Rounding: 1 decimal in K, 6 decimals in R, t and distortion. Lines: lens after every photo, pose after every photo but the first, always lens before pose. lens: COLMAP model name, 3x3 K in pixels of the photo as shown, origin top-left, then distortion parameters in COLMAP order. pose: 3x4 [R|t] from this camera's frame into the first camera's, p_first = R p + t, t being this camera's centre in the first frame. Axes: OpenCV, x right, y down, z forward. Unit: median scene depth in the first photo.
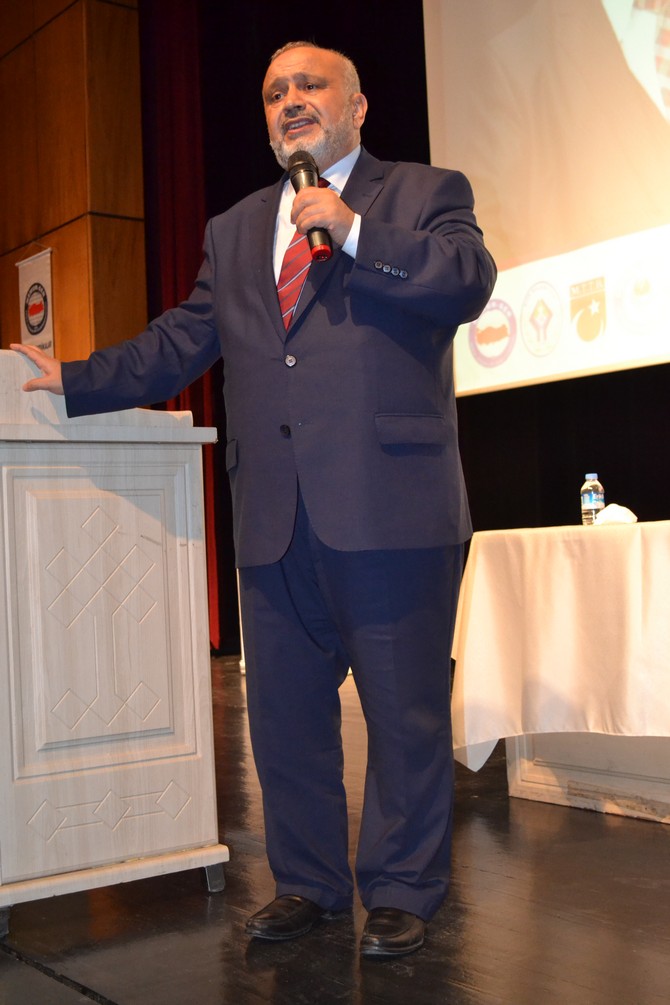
lens RADIAL K [[1332.1, 0, 340.6], [0, 1332.1, 498.7], [0, 0, 1]] dist [-0.026850, 0.000000]
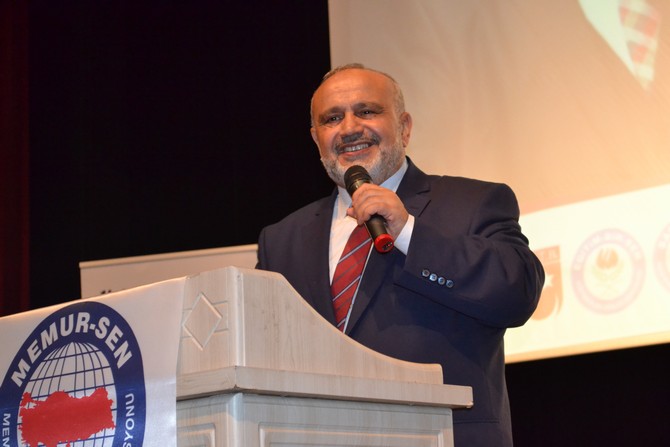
lens RADIAL K [[1523.4, 0, 336.6], [0, 1523.4, 224.4], [0, 0, 1]] dist [0.024538, 0.000000]
pose [[0.977621, 0.047511, 0.204941, -0.148098], [-0.008225, 0.982052, -0.188430, 0.008713], [-0.210215, 0.182528, 0.960465, 0.065133]]
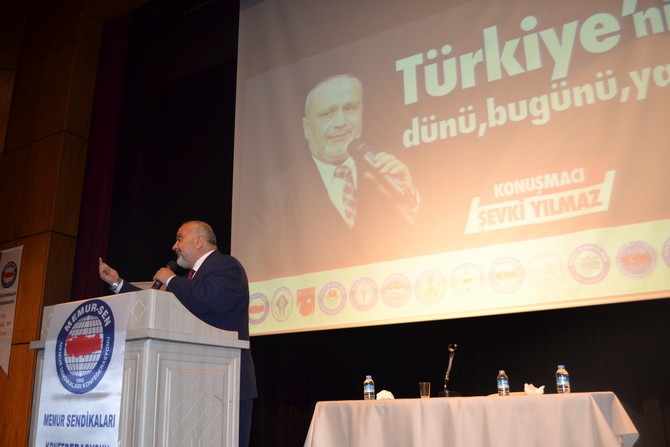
lens RADIAL K [[606.2, 0, 334.2], [0, 606.2, 224.4], [0, 0, 1]] dist [-0.069803, -0.005218]
pose [[0.932300, 0.132382, 0.336587, -0.125732], [-0.037463, 0.960948, -0.274180, 0.008901], [-0.359740, 0.243008, 0.900852, 0.043743]]
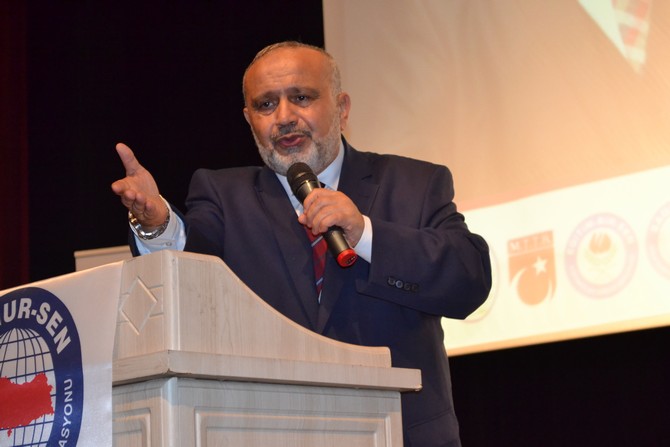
lens RADIAL K [[1523.4, 0, 336.2], [0, 1523.4, 221.6], [0, 0, 1]] dist [0.024538, 0.000000]
pose [[0.980630, 0.037041, 0.192334, -0.130392], [-0.001228, 0.983099, -0.183072, 0.009623], [-0.195864, 0.179290, 0.964102, 0.063809]]
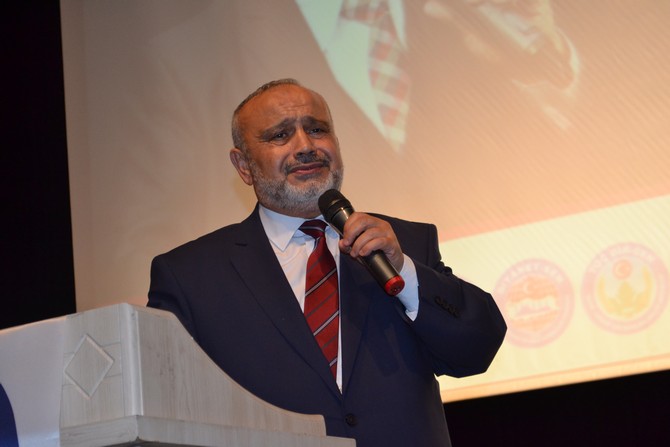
lens RADIAL K [[1523.4, 0, 333.2], [0, 1523.4, 224.5], [0, 0, 1]] dist [0.024538, 0.000000]
pose [[0.914314, 0.063553, 0.399988, -0.182319], [0.035484, 0.971243, -0.235431, 0.011058], [-0.403448, 0.229451, 0.885766, 0.108949]]
